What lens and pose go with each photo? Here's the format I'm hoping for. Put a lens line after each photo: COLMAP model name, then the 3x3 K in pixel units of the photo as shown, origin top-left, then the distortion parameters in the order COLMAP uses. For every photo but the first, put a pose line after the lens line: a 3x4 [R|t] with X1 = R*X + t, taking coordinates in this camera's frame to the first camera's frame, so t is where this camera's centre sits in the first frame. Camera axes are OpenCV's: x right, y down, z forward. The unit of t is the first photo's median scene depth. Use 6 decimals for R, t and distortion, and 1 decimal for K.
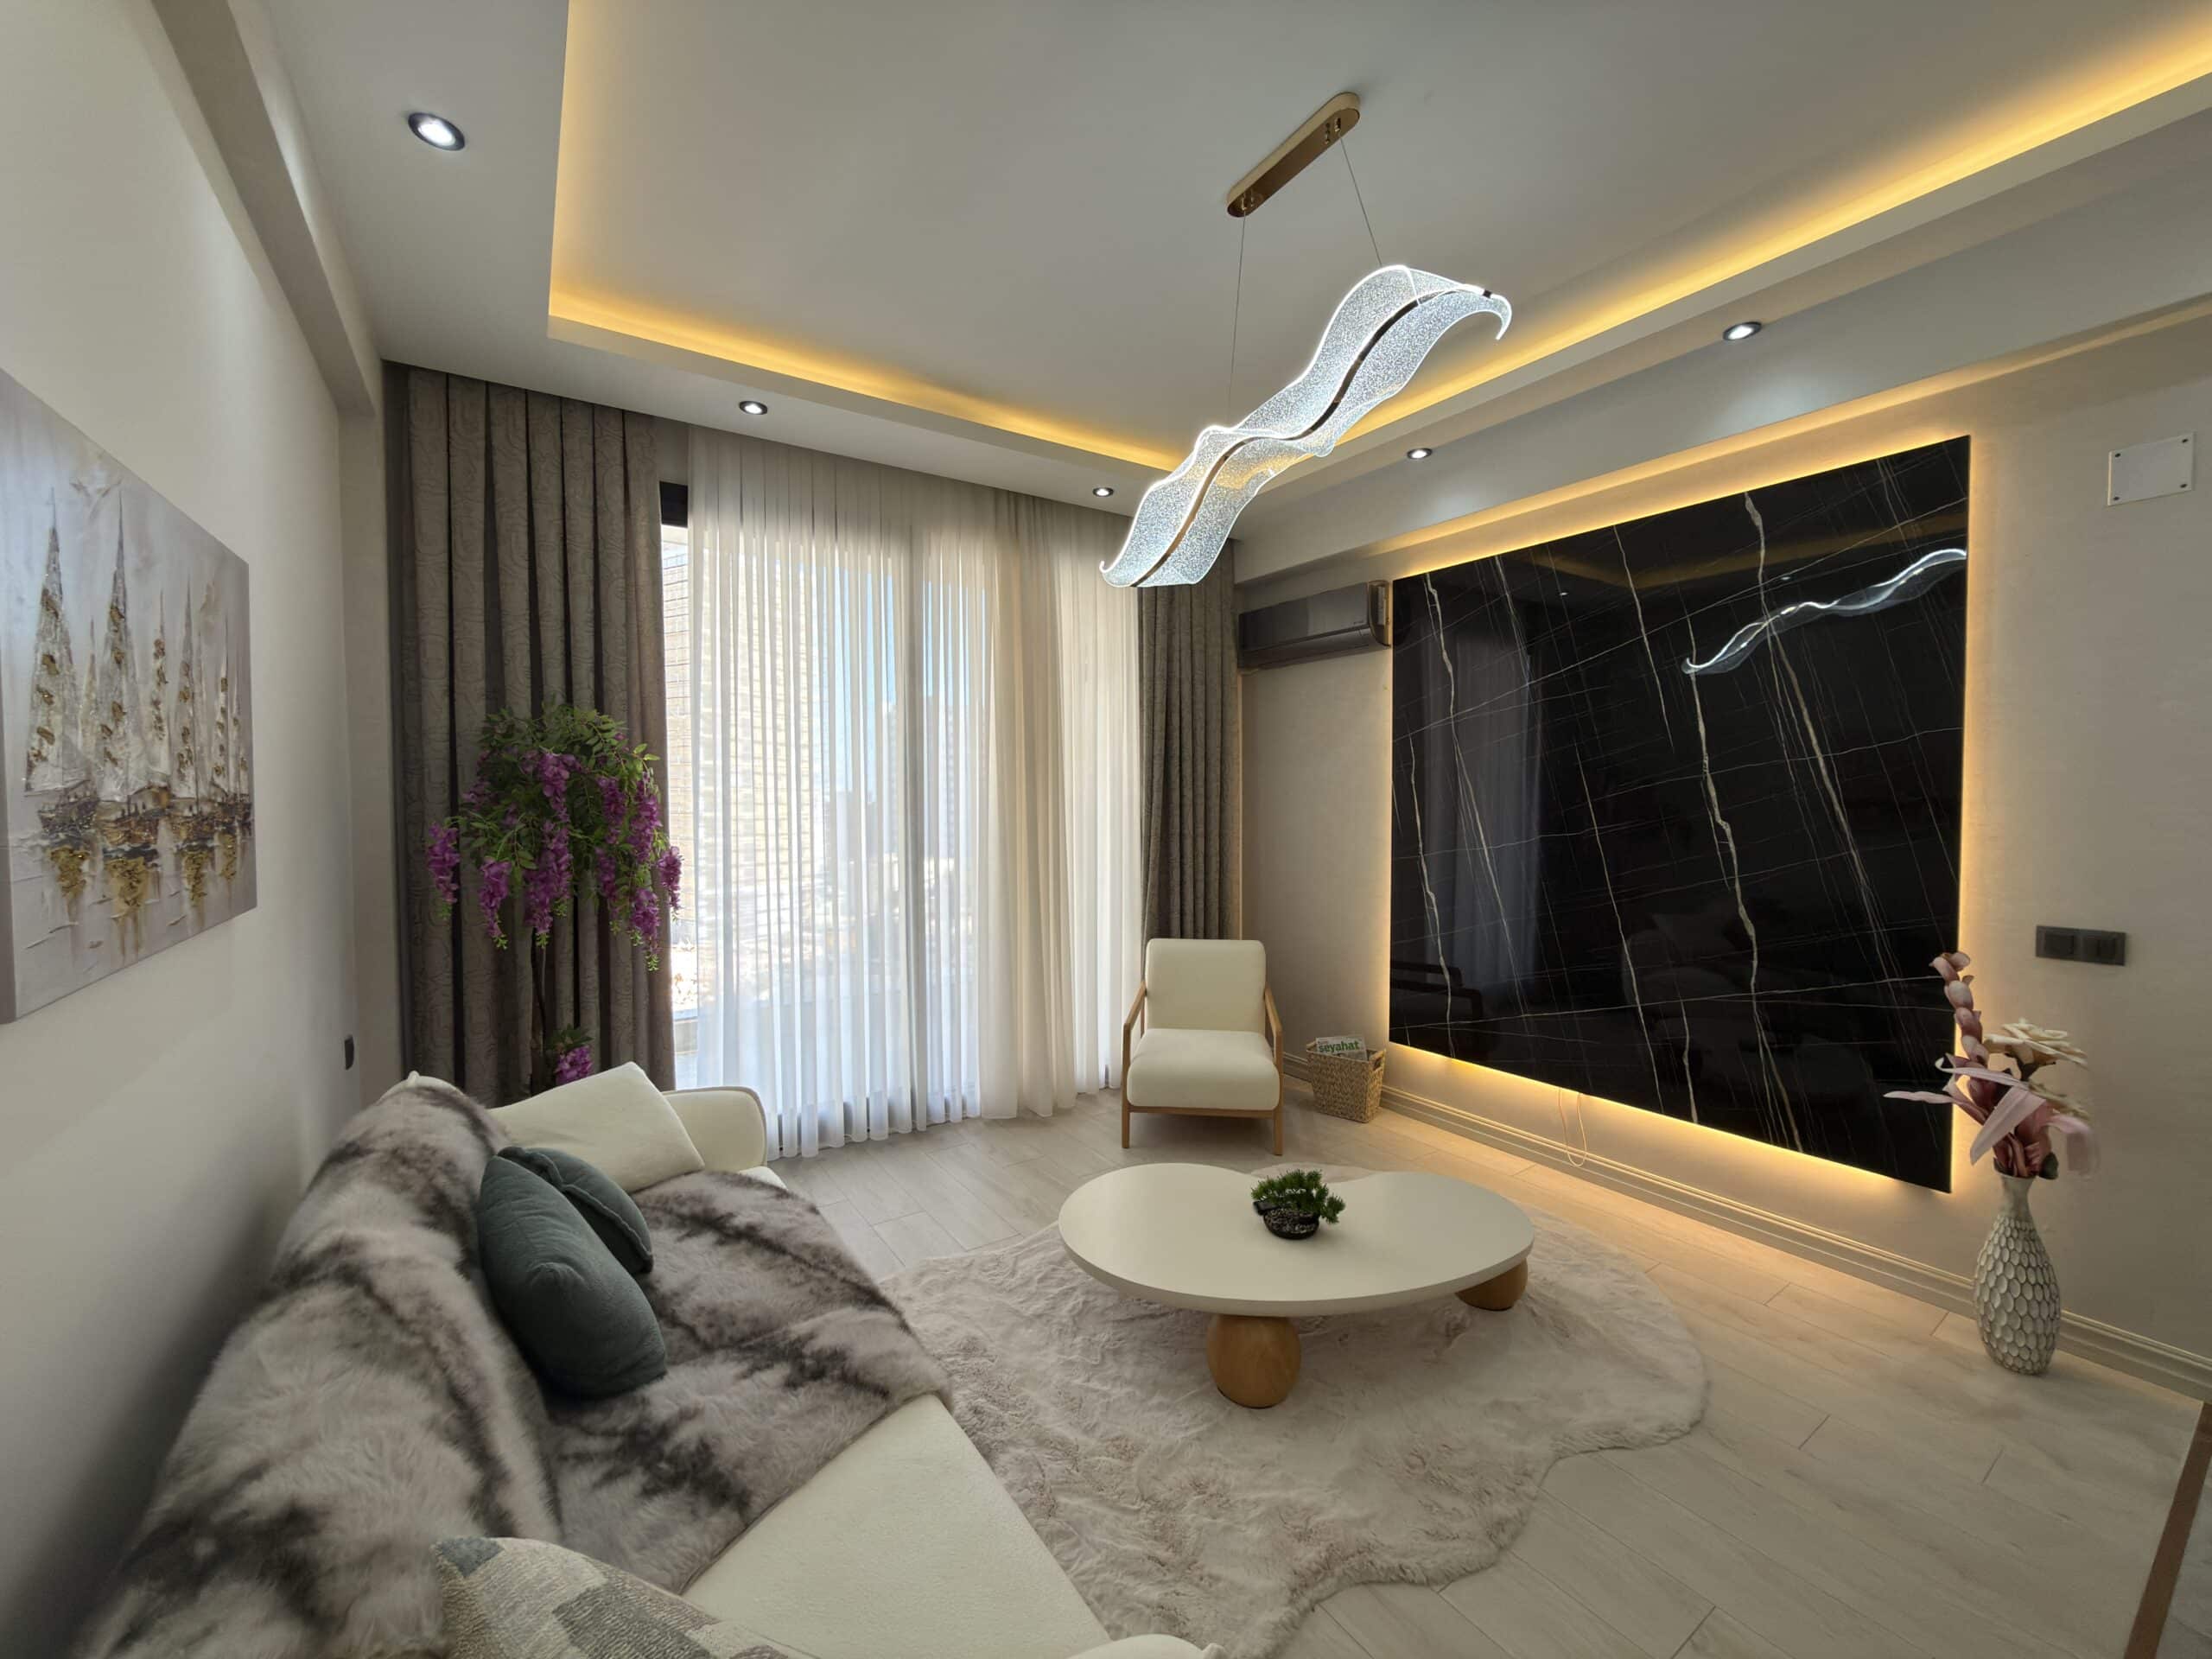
lens RADIAL K [[875.6, 0, 1108.7], [0, 875.6, 828.1], [0, 0, 1]] dist [0.000309, -0.000192]
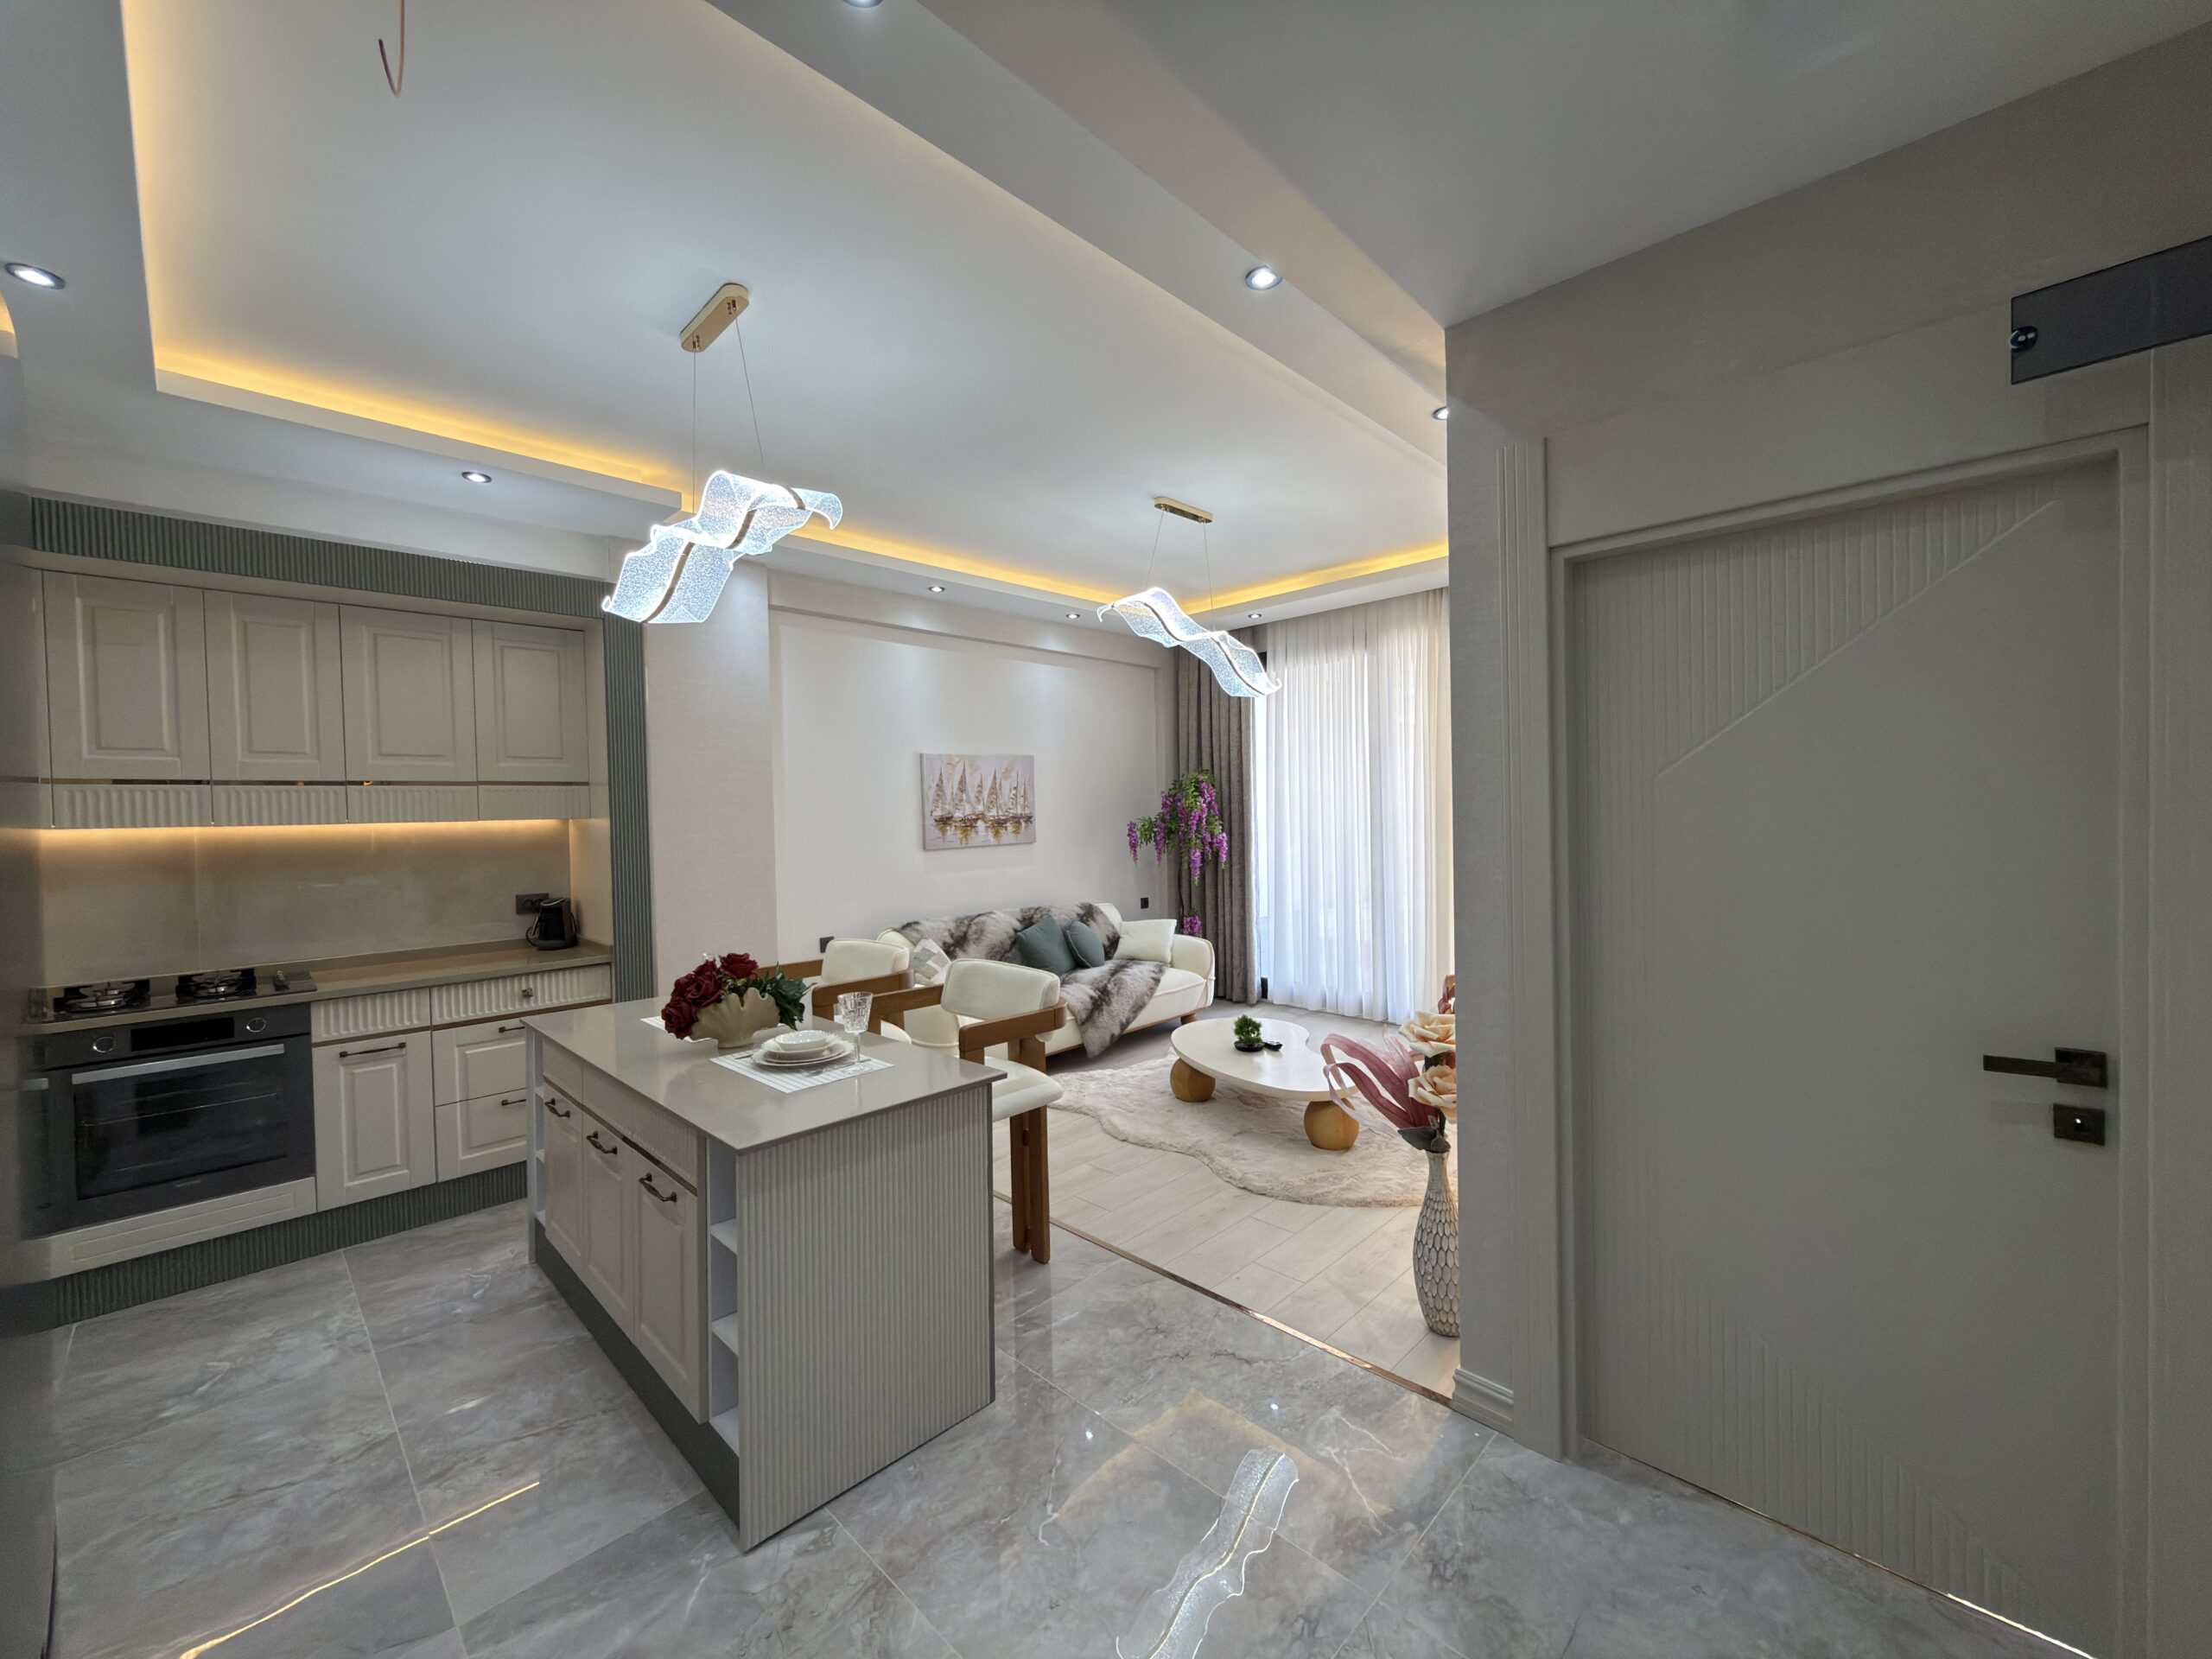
lens RADIAL K [[875.6, 0, 1108.7], [0, 875.6, 828.6], [0, 0, 1]] dist [0.000309, -0.000192]
pose [[0.200050, 0.016959, -0.979639, 1.597531], [-0.013044, 0.999808, 0.014644, -0.017499], [0.979699, 0.009849, 0.200233, 0.288859]]
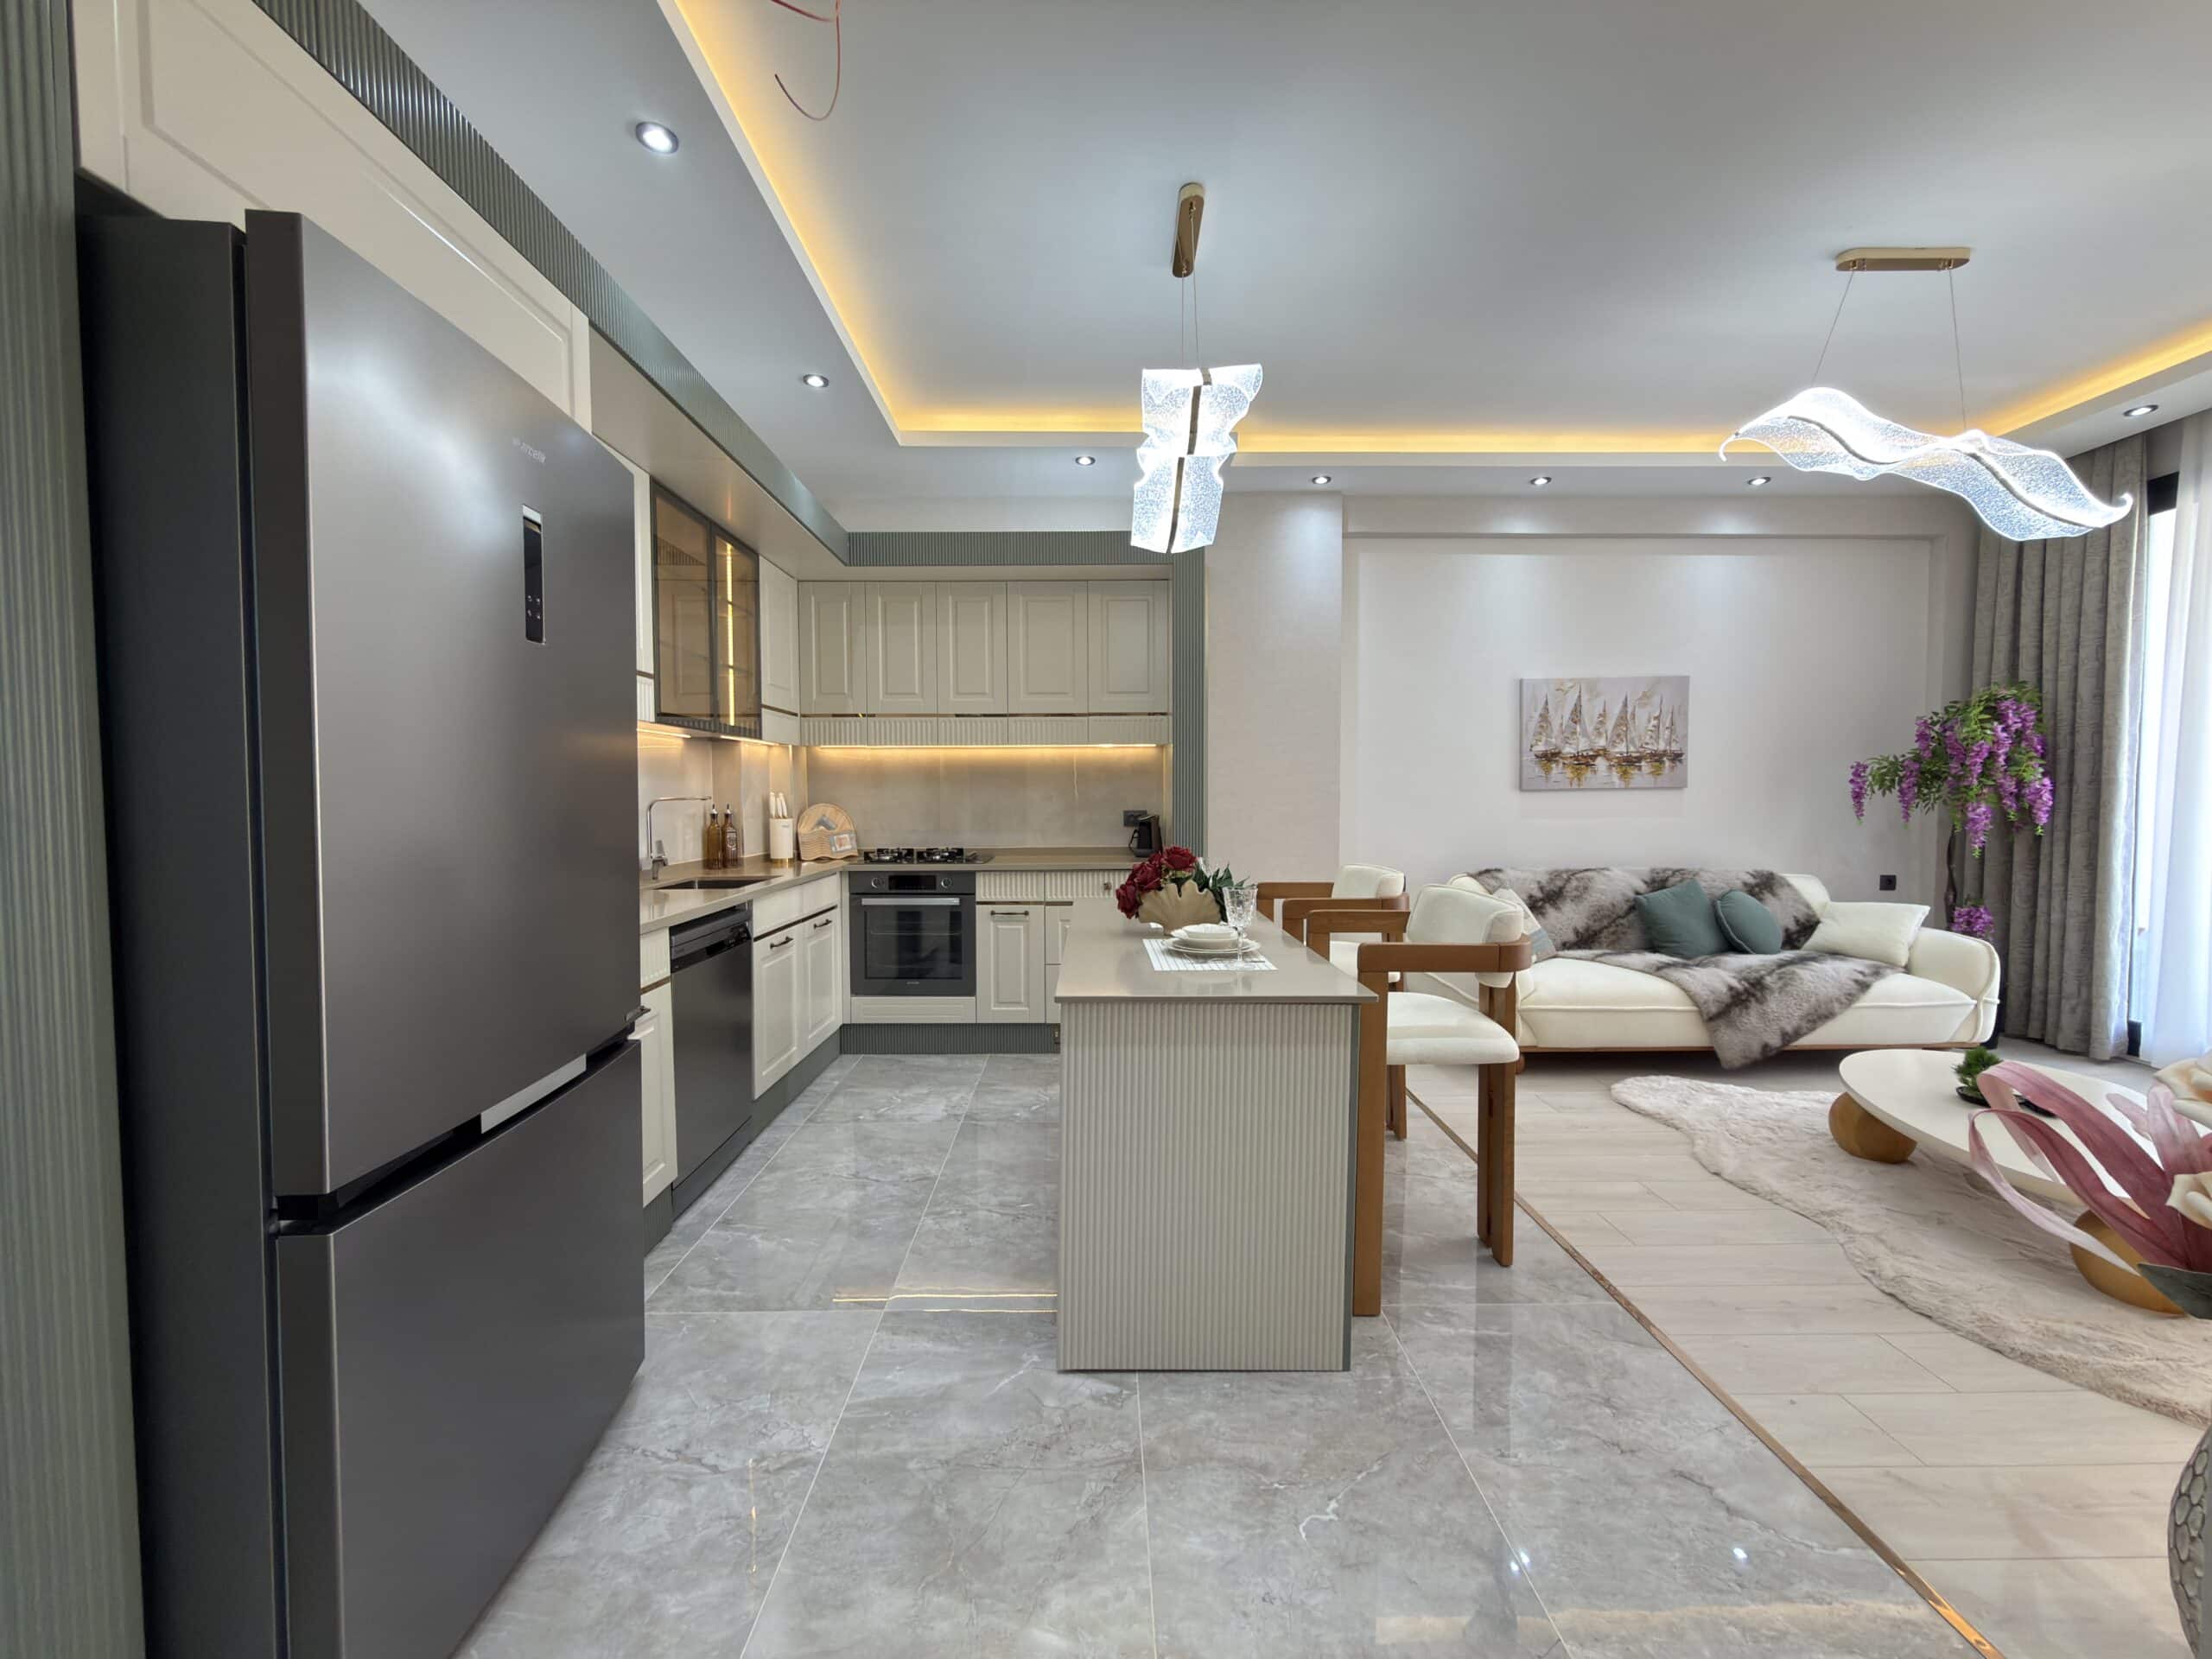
lens RADIAL K [[875.6, 0, 1108.9], [0, 875.6, 827.5], [0, 0, 1]] dist [0.000309, -0.000192]
pose [[-0.549817, 0.036674, -0.834479, 1.468462], [-0.024680, 0.997886, 0.060117, 0.052889], [0.834920, 0.053648, -0.547750, 0.540603]]
